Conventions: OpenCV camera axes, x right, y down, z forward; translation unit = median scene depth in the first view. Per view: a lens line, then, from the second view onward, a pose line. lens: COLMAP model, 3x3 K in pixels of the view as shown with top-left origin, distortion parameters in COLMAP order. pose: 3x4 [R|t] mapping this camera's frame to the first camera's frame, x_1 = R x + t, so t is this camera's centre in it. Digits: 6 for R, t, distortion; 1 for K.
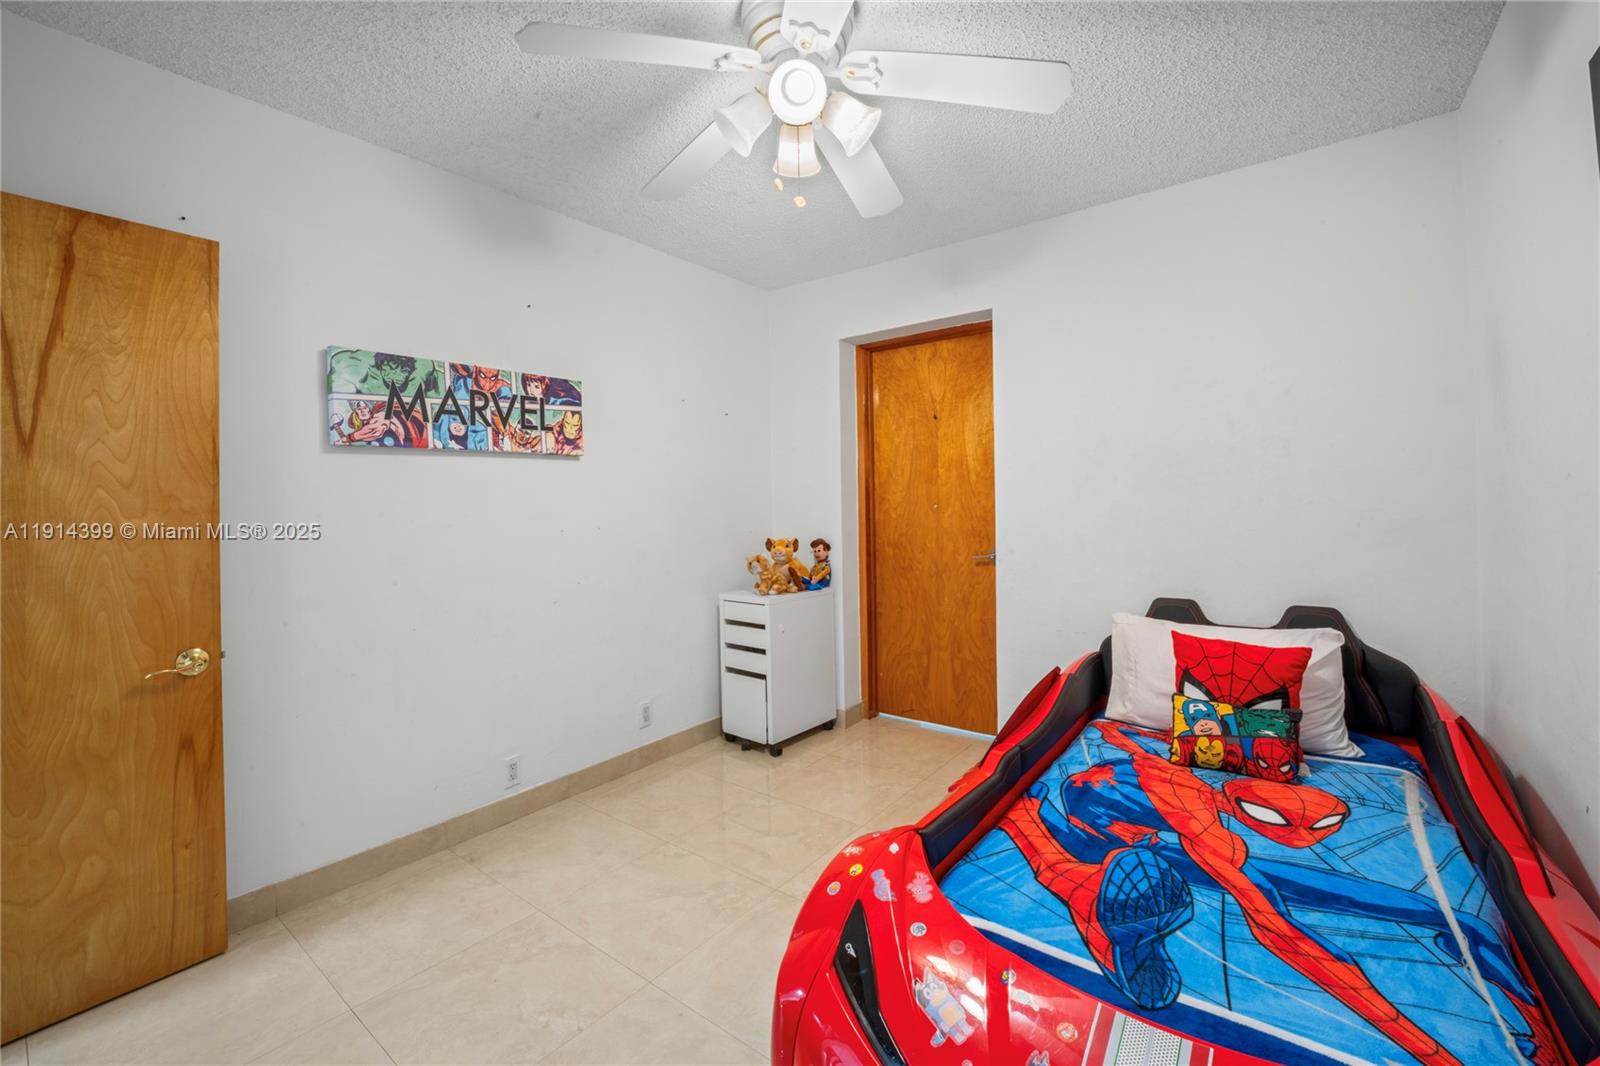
lens RADIAL K [[648.5, 0, 799.2], [0, 648.5, 524.2], [0, 0, 1]] dist [-0.030384, 0.005433]
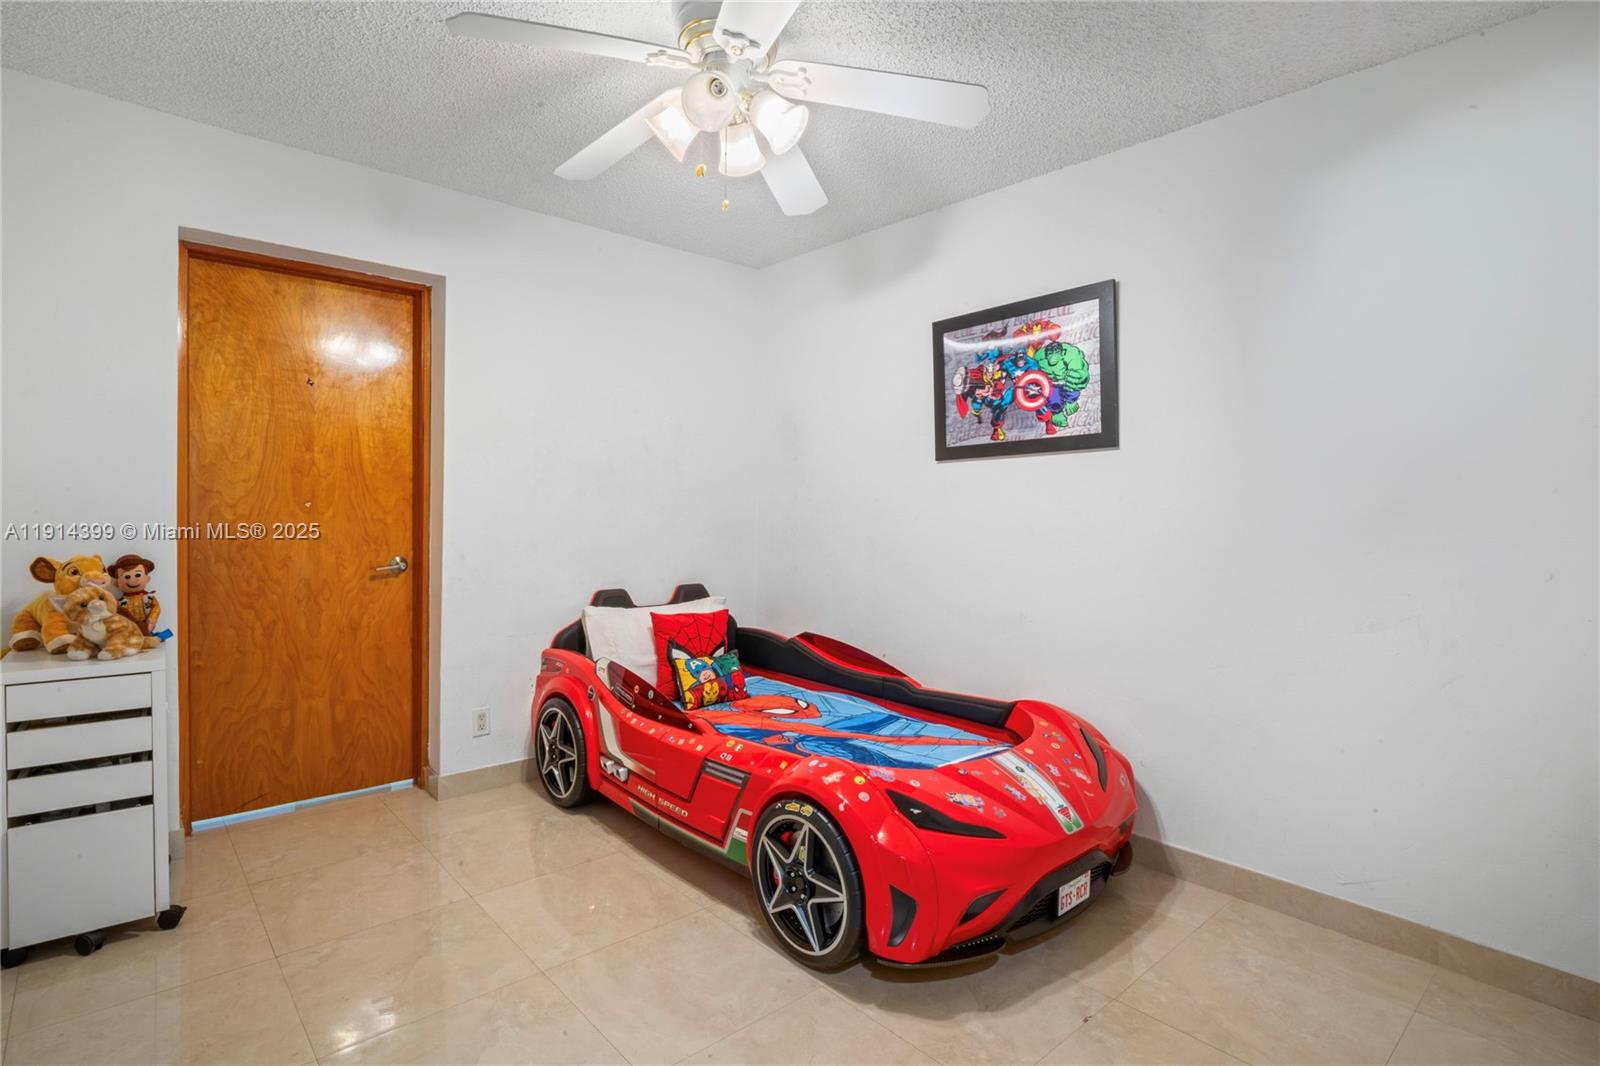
lens RADIAL K [[754.7, 0, 799.2], [0, 754.7, 557.4], [0, 0, 1]] dist [-0.011232, -0.000025]
pose [[0.216679, -0.043989, 0.975251, -0.518363], [0.009731, 0.999032, 0.042899, 0.001395], [-0.976194, 0.000195, 0.216898, 0.278862]]
